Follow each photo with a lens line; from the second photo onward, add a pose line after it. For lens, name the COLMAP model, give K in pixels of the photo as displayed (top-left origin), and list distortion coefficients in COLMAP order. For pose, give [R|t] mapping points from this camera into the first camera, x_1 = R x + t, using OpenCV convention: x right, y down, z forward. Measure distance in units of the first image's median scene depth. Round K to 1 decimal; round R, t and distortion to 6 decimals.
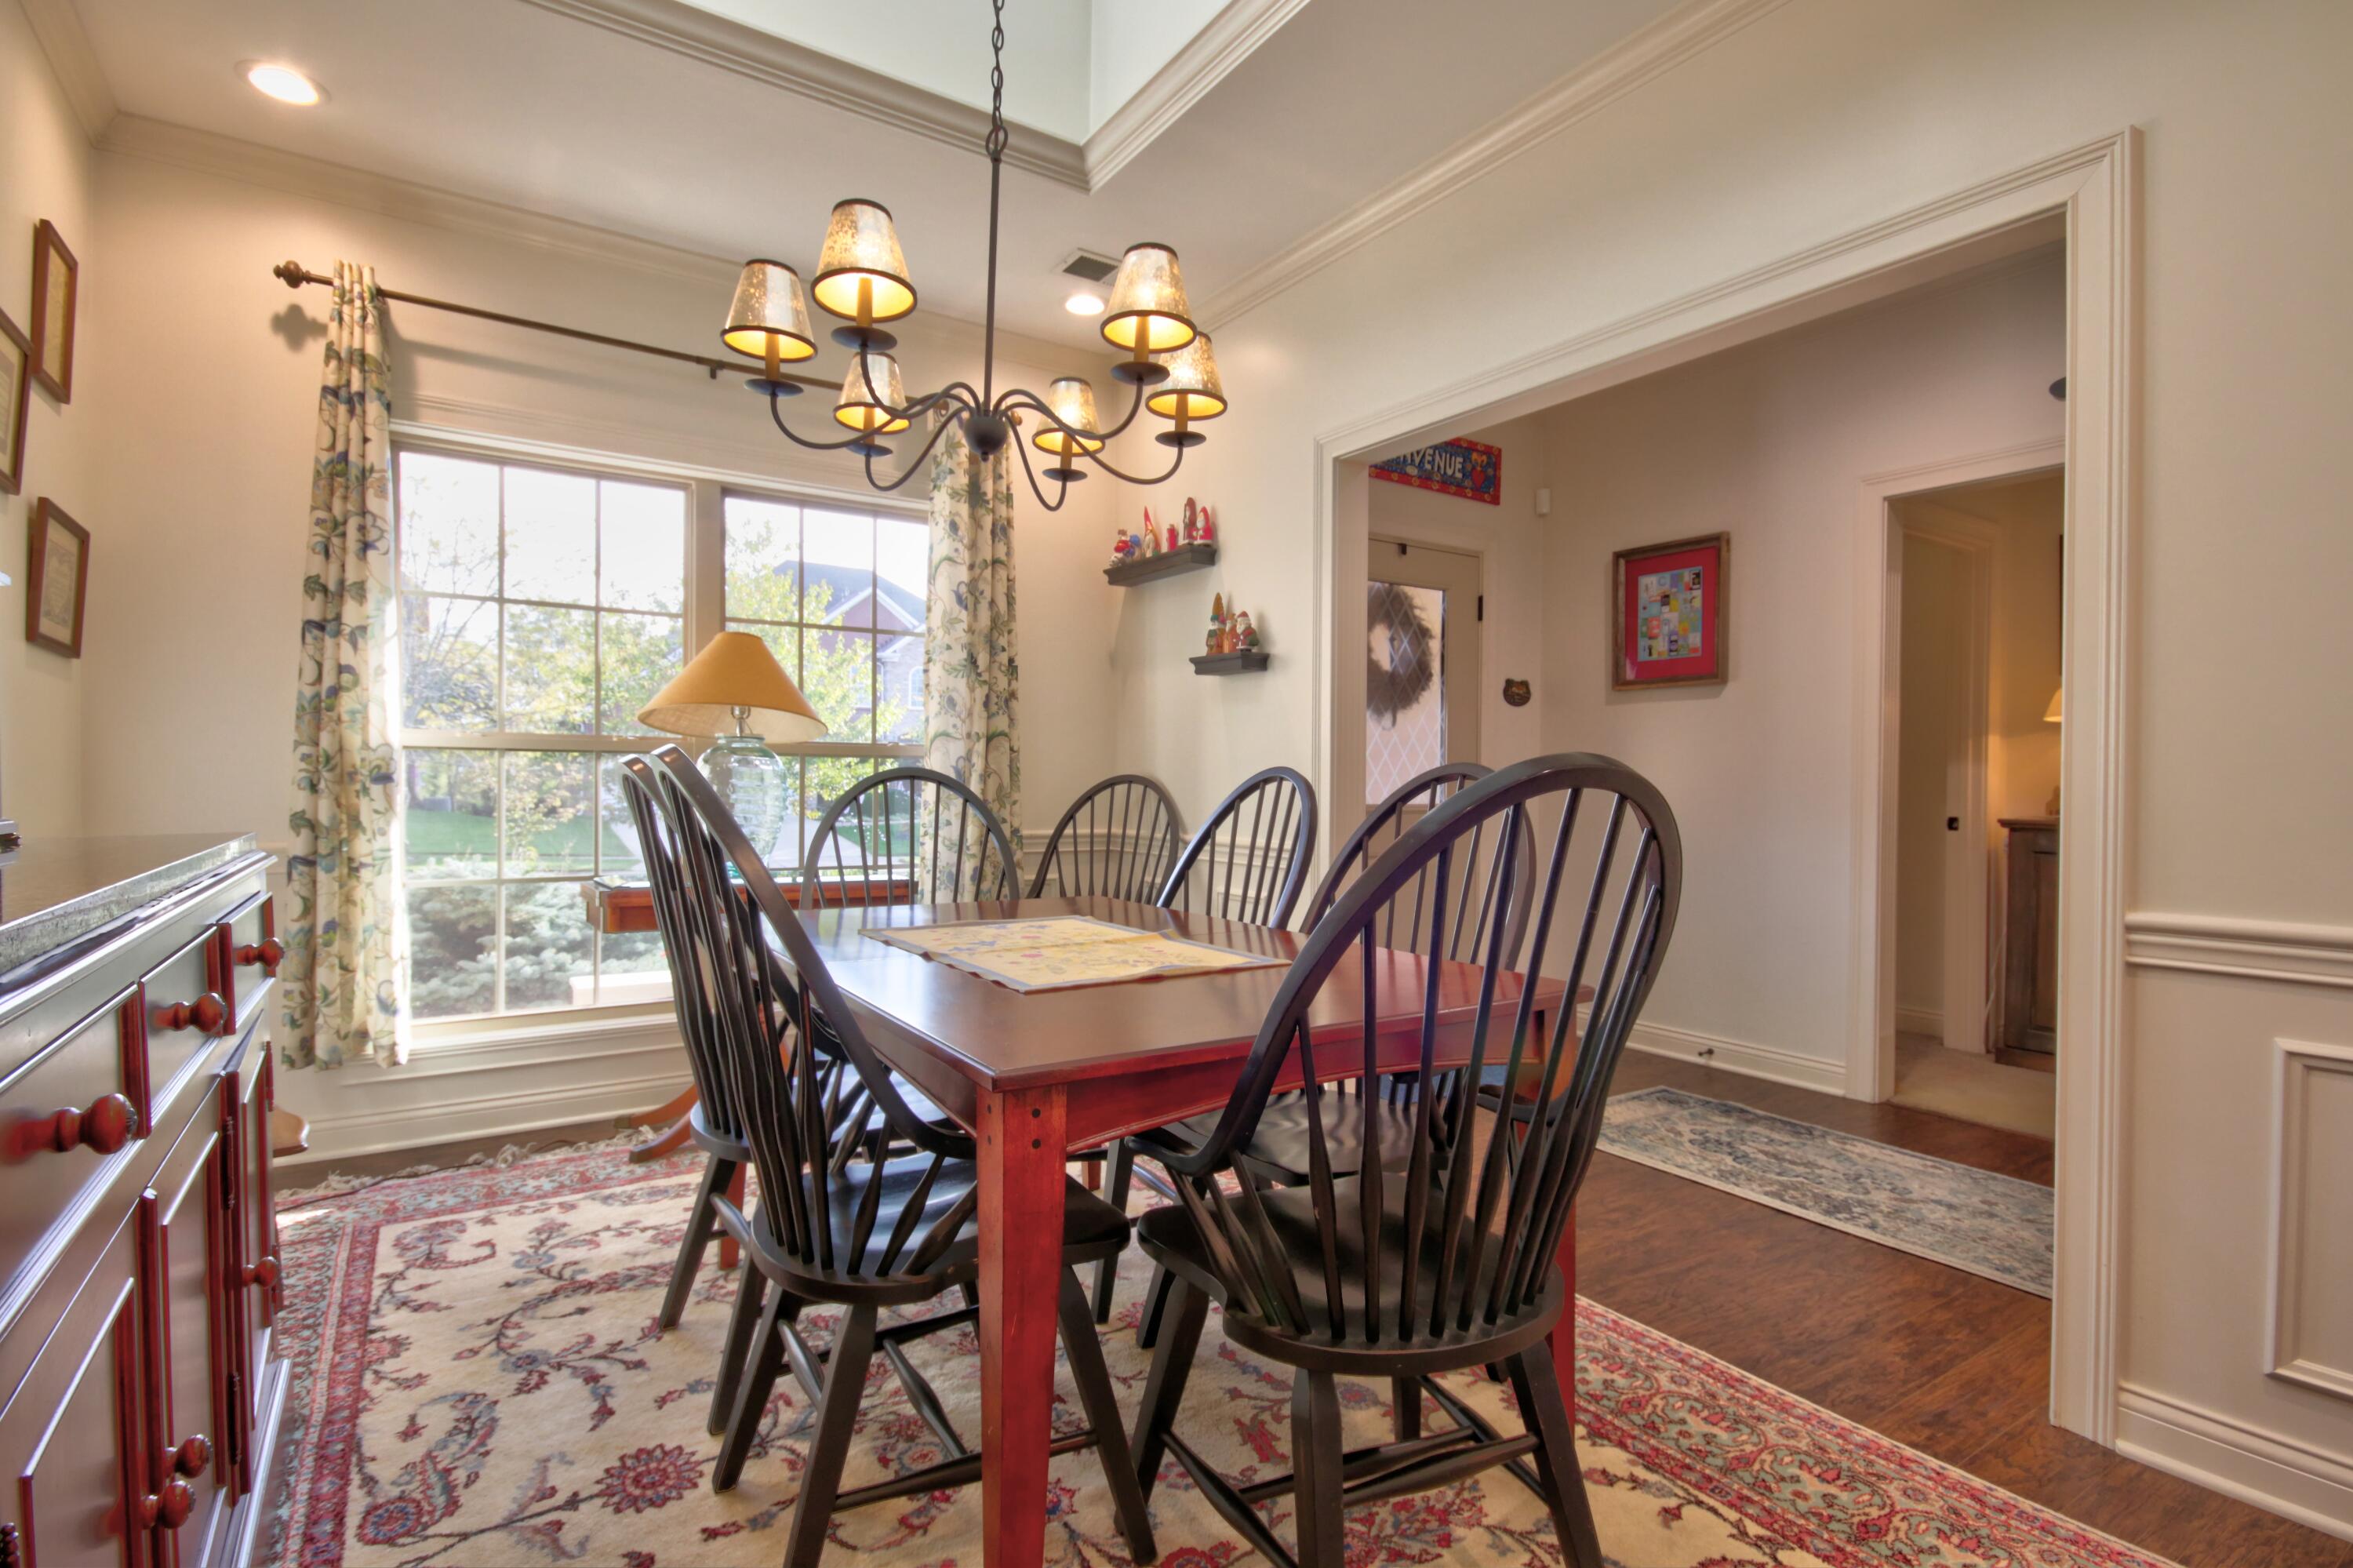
lens RADIAL K [[1081.2, 0, 1170.1], [0, 1081.2, 784.8], [0, 0, 1]] dist [-0.002933, -0.000602]
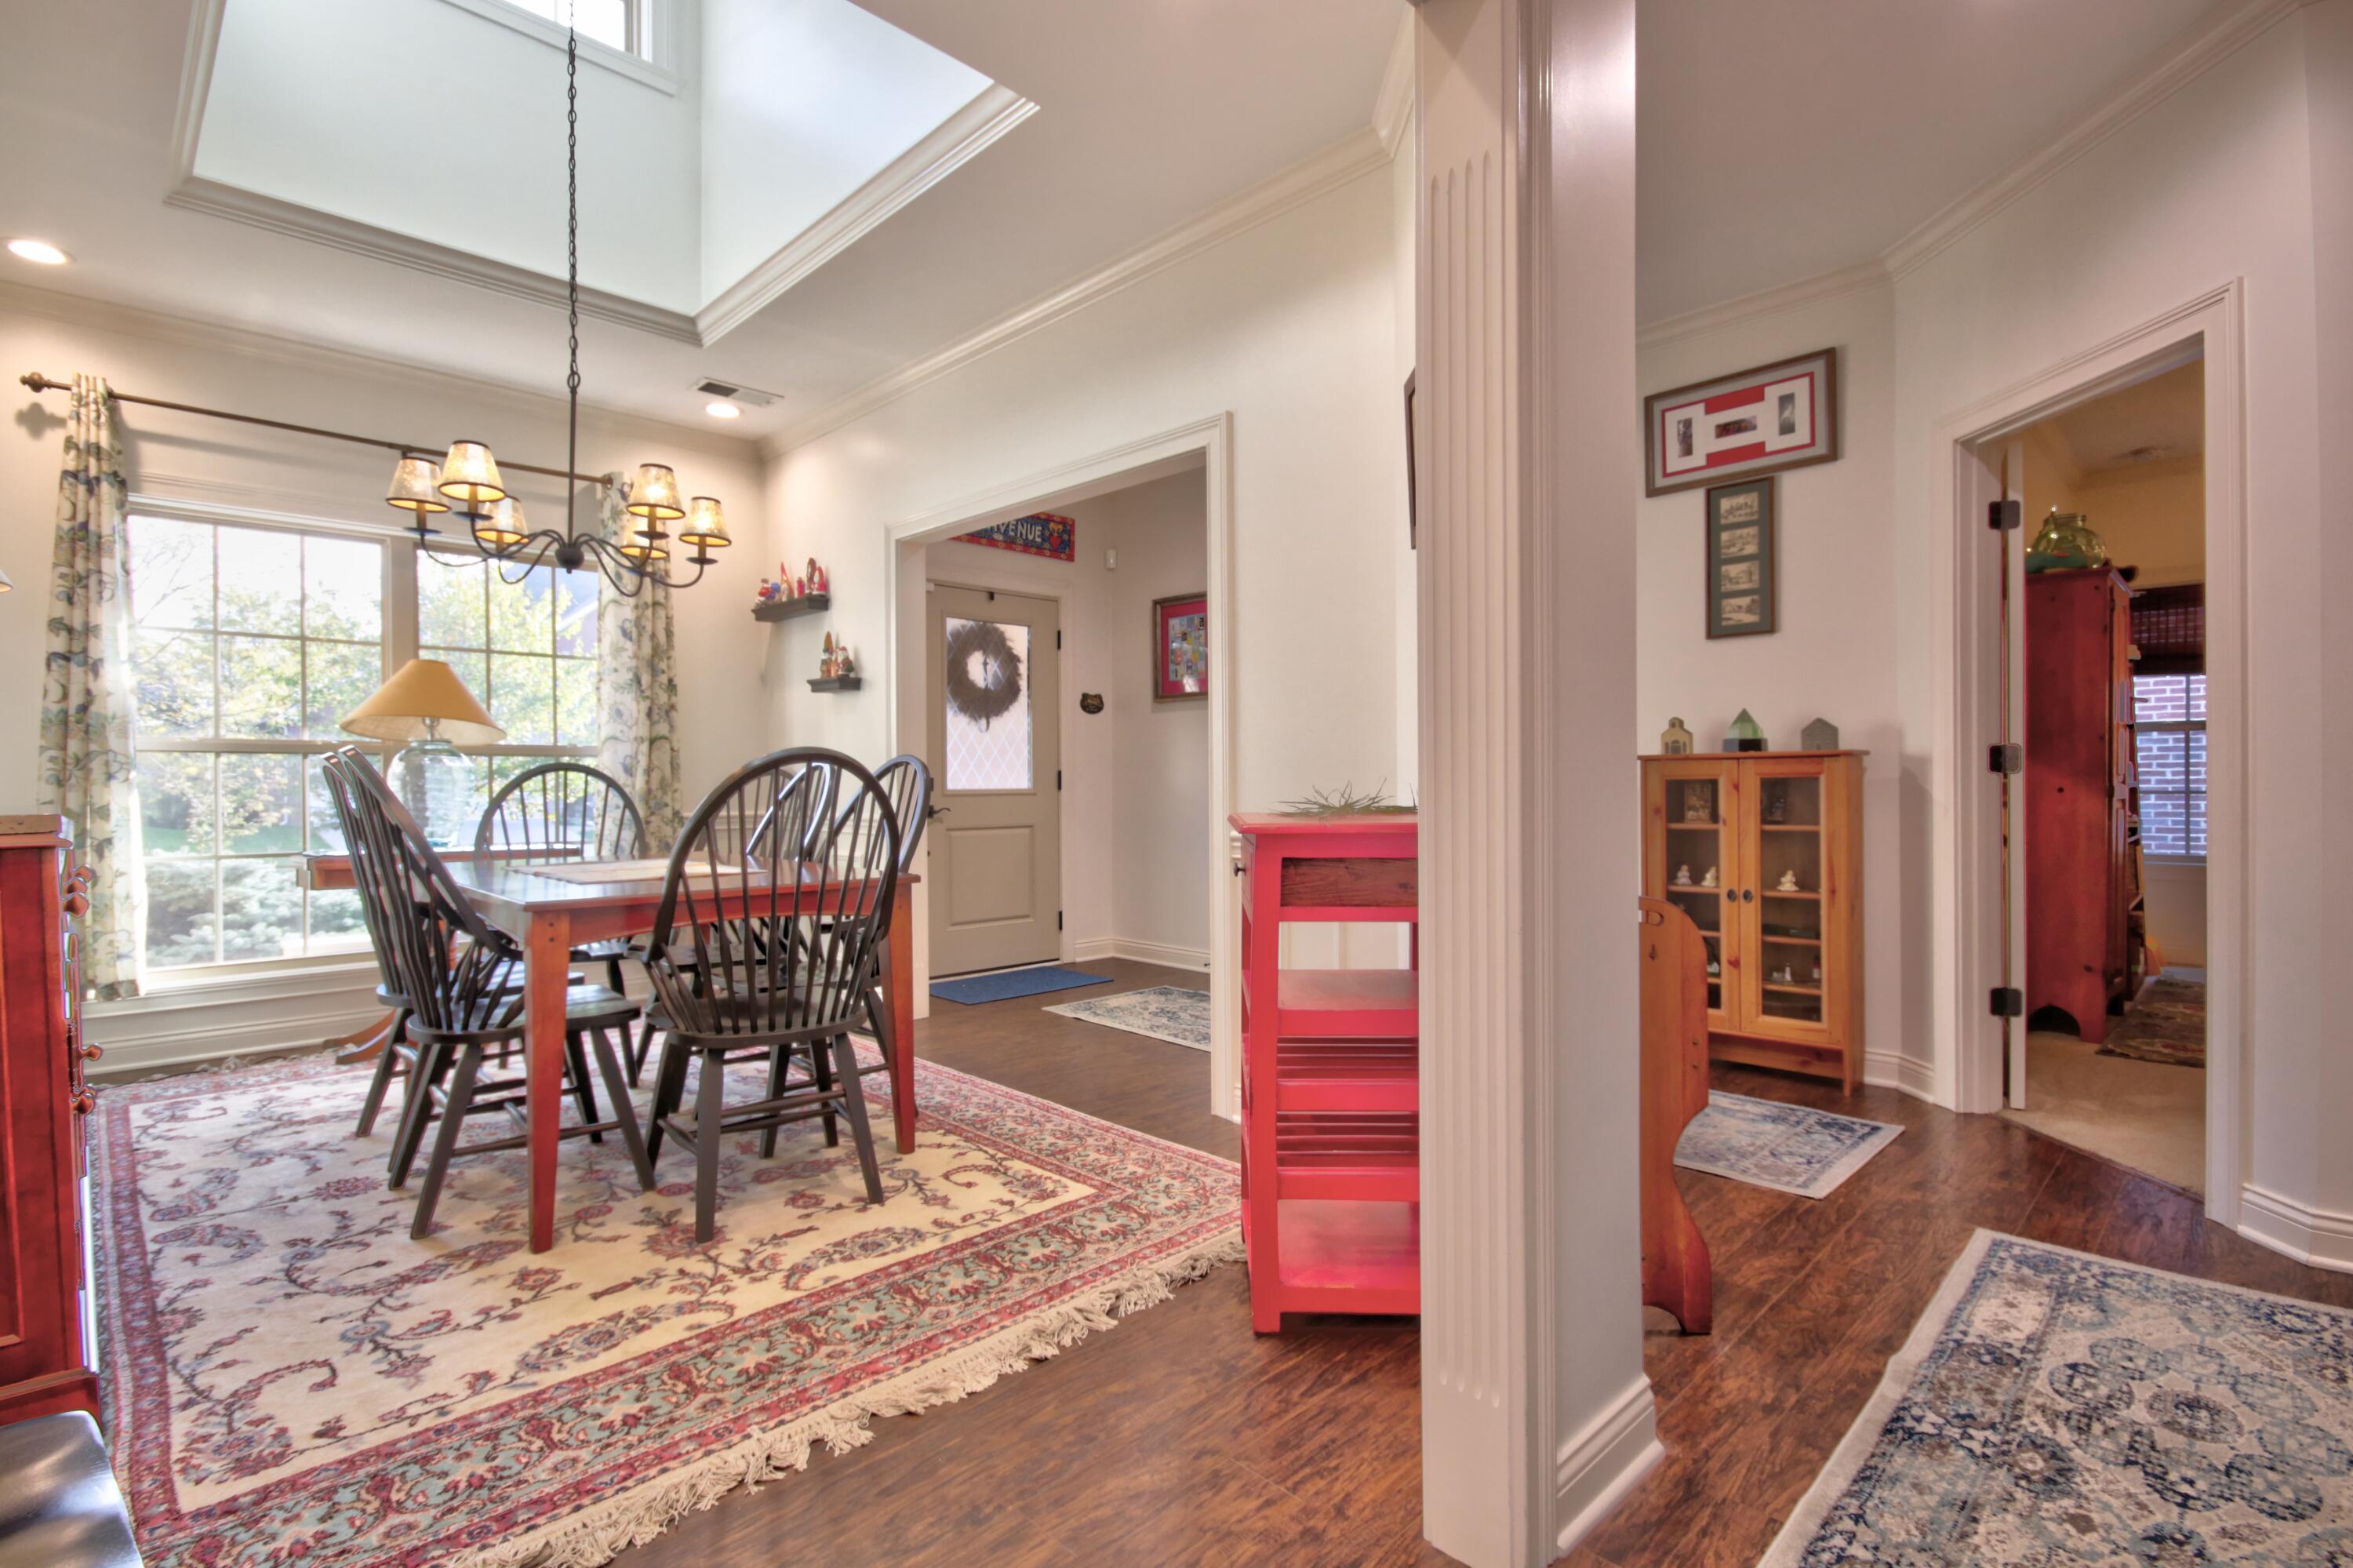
lens RADIAL K [[1096.7, 0, 1172.7], [0, 1096.7, 776.5], [0, 0, 1]] dist [0.027868, -0.018017]
pose [[0.984161, -0.012717, 0.176818, 0.231280], [0.013988, 0.999885, -0.005939, 0.017622], [-0.176722, 0.008318, 0.984226, -0.441008]]
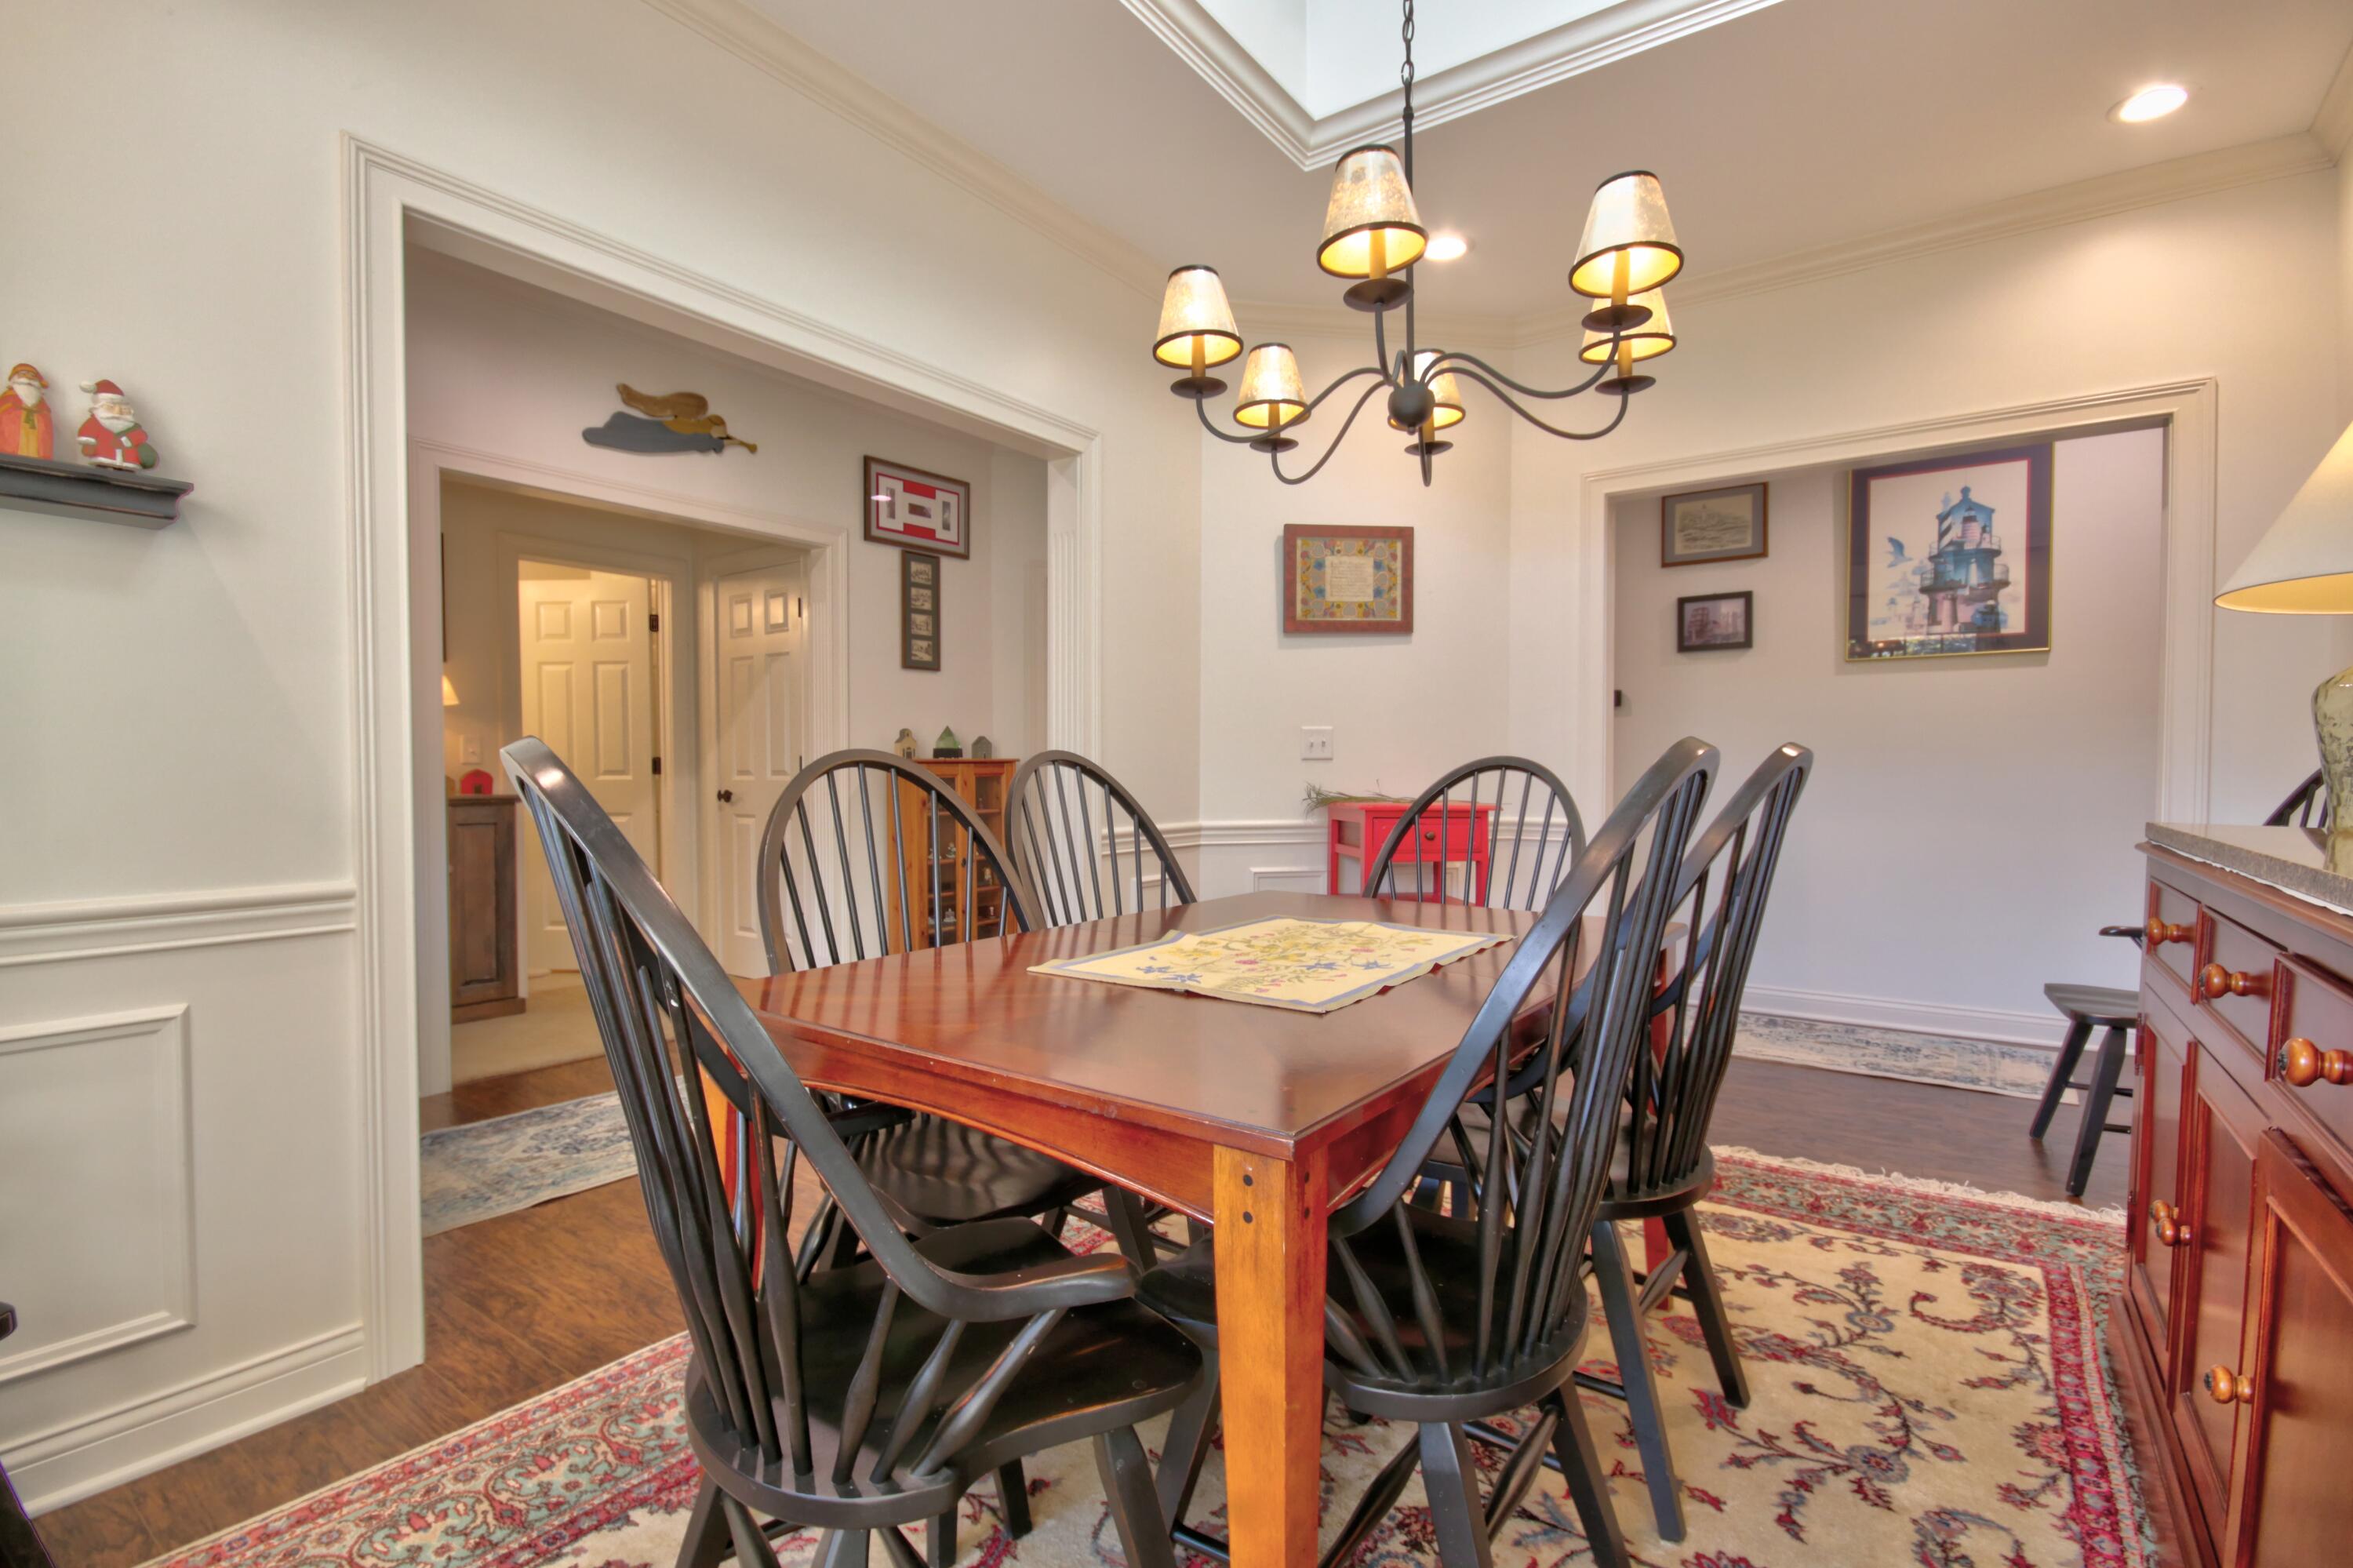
lens RADIAL K [[1096.7, 0, 1172.7], [0, 1096.7, 776.5], [0, 0, 1]] dist [0.027868, -0.018017]
pose [[-0.350005, -0.021141, 0.936509, -1.824533], [0.009453, 0.999615, 0.026098, -0.073700], [-0.936700, 0.017987, -0.349670, 2.907547]]
